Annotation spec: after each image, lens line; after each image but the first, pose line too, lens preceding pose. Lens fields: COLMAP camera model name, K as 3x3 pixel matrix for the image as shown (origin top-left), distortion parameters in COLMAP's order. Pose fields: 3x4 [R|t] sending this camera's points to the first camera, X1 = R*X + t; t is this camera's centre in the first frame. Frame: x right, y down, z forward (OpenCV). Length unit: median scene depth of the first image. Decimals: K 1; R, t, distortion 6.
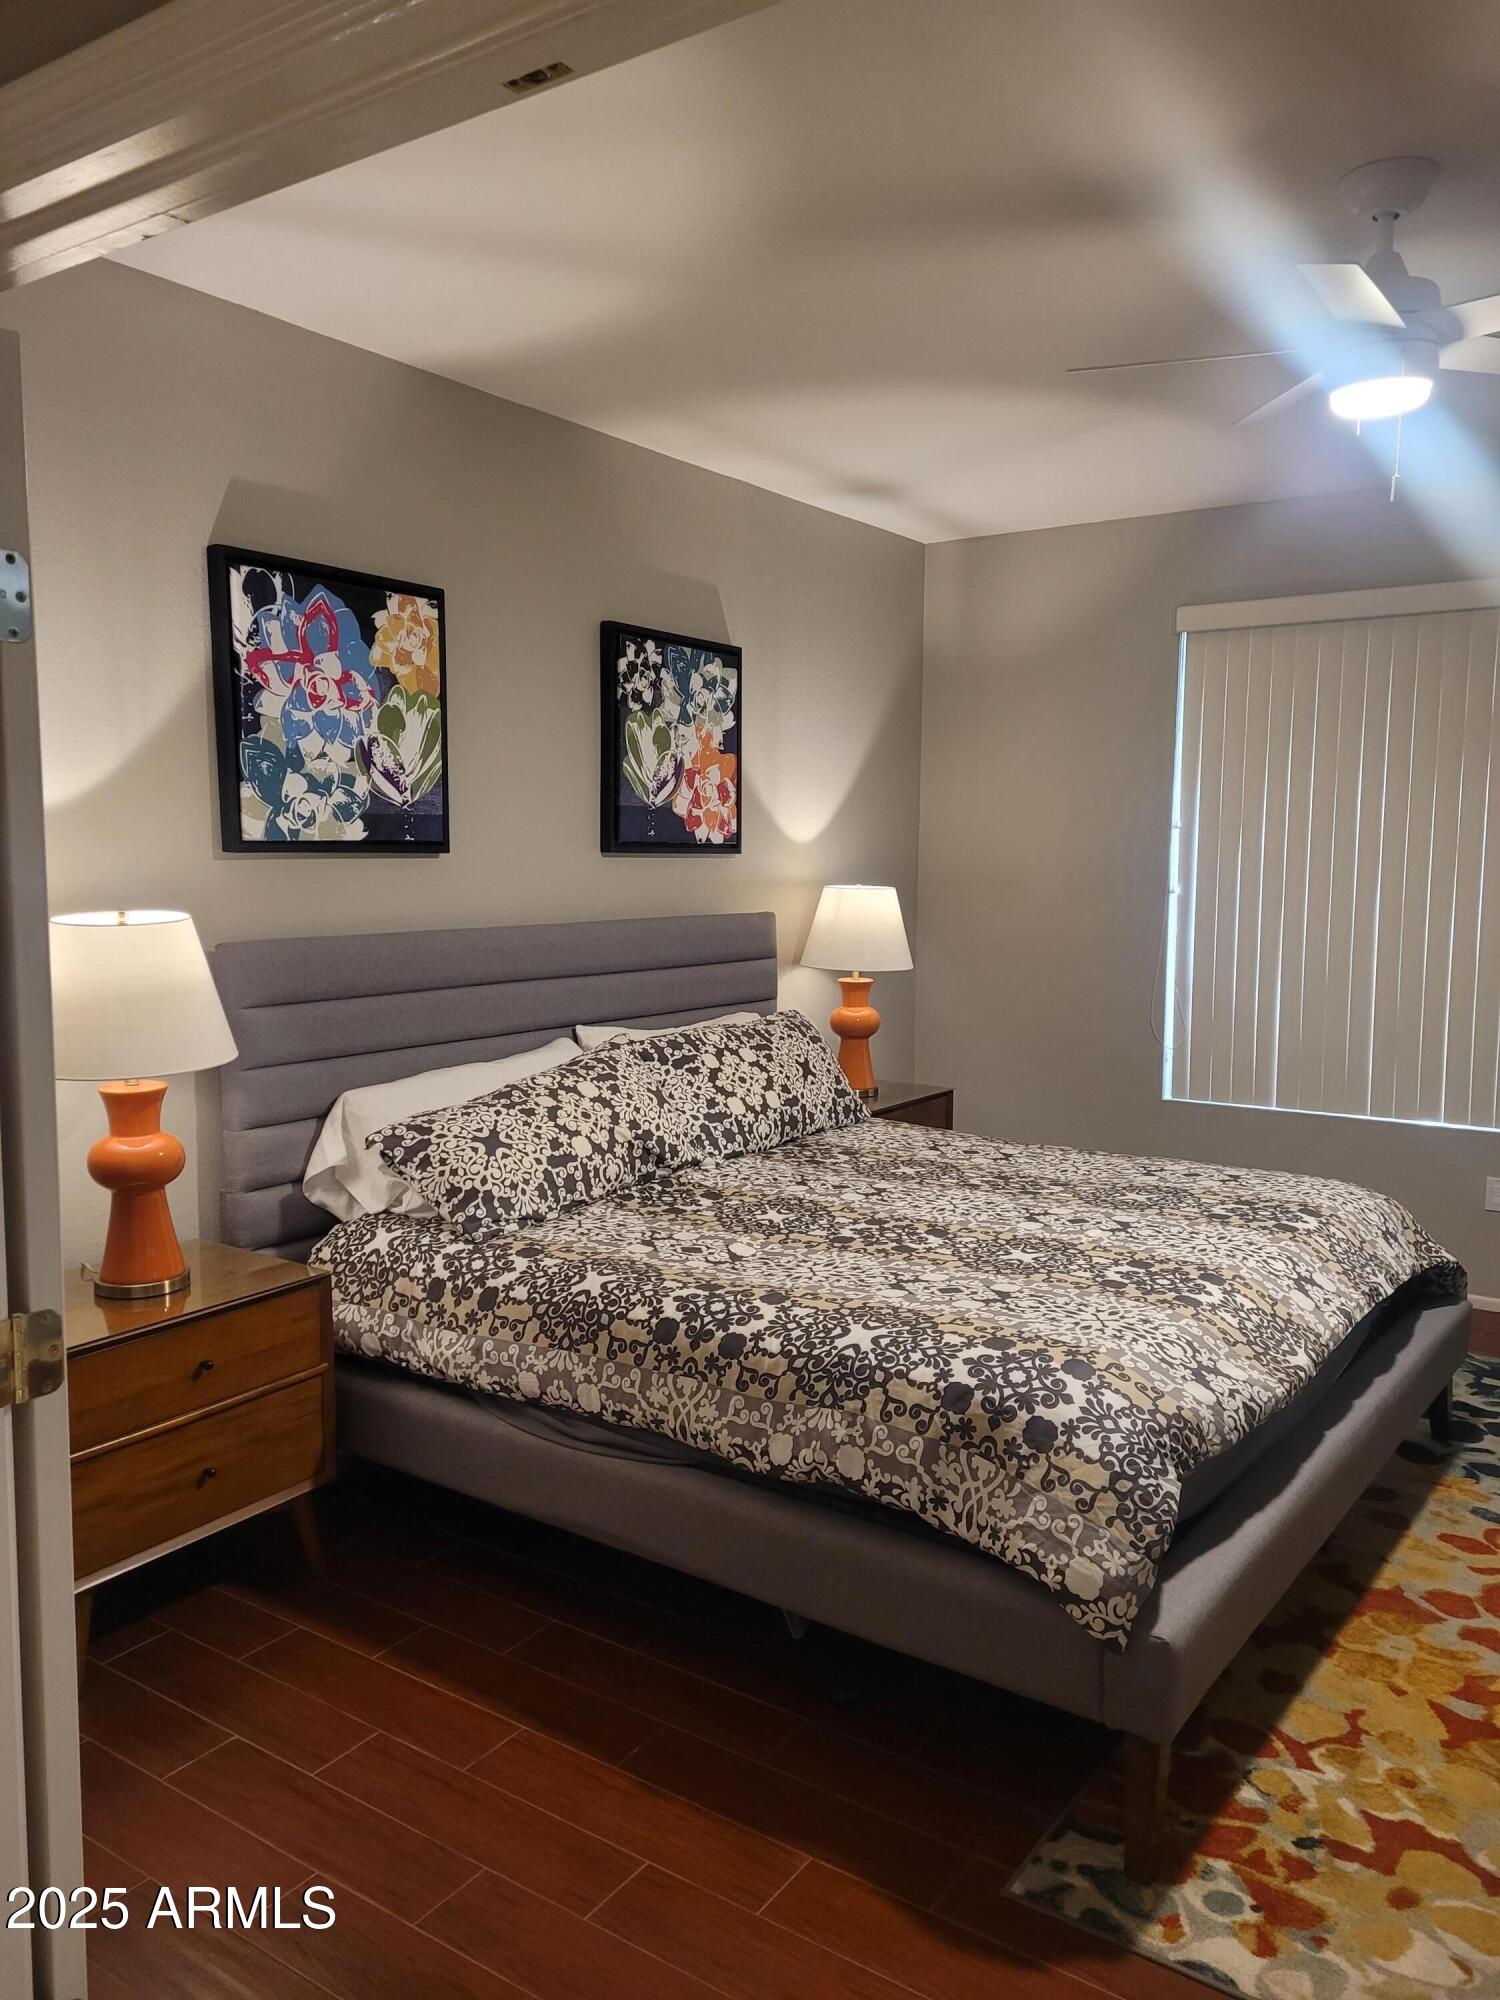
lens RADIAL K [[1510.2, 0, 760.7], [0, 1510.2, 1009.3], [0, 0, 1]] dist [0.055128, -0.040680]
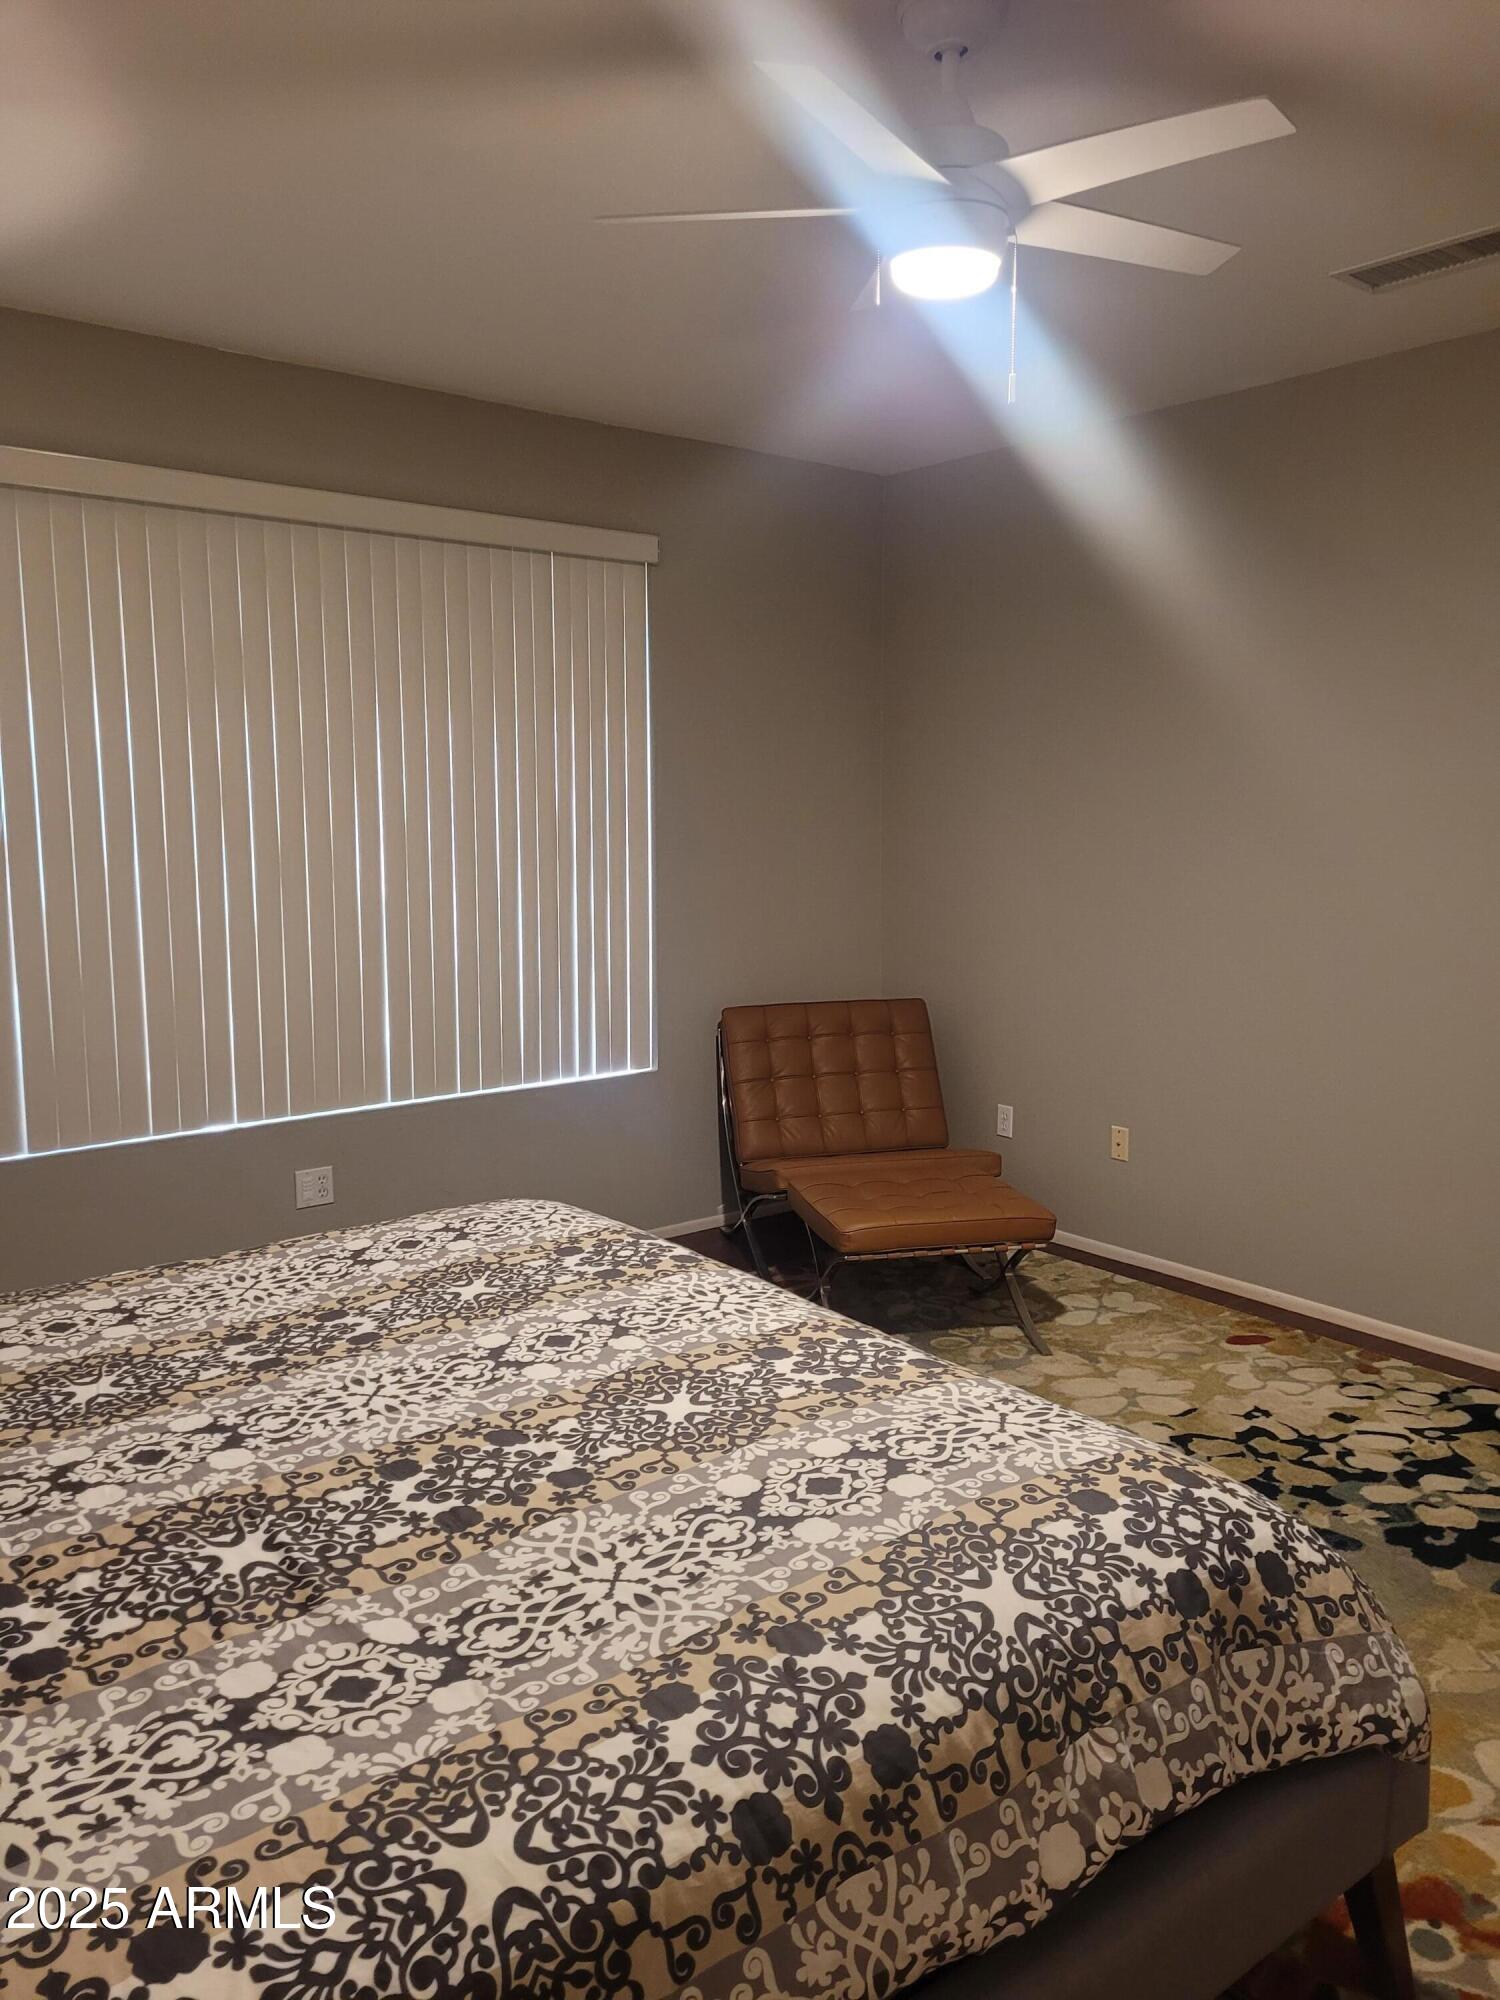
lens RADIAL K [[1510.2, 0, 760.7], [0, 1510.2, 1009.3], [0, 0, 1]] dist [0.055128, -0.040680]
pose [[0.278258, -0.134923, 0.950983, -0.456558], [0.106331, 0.988326, 0.109109, -0.084568], [-0.954603, 0.070759, 0.289356, 0.810648]]
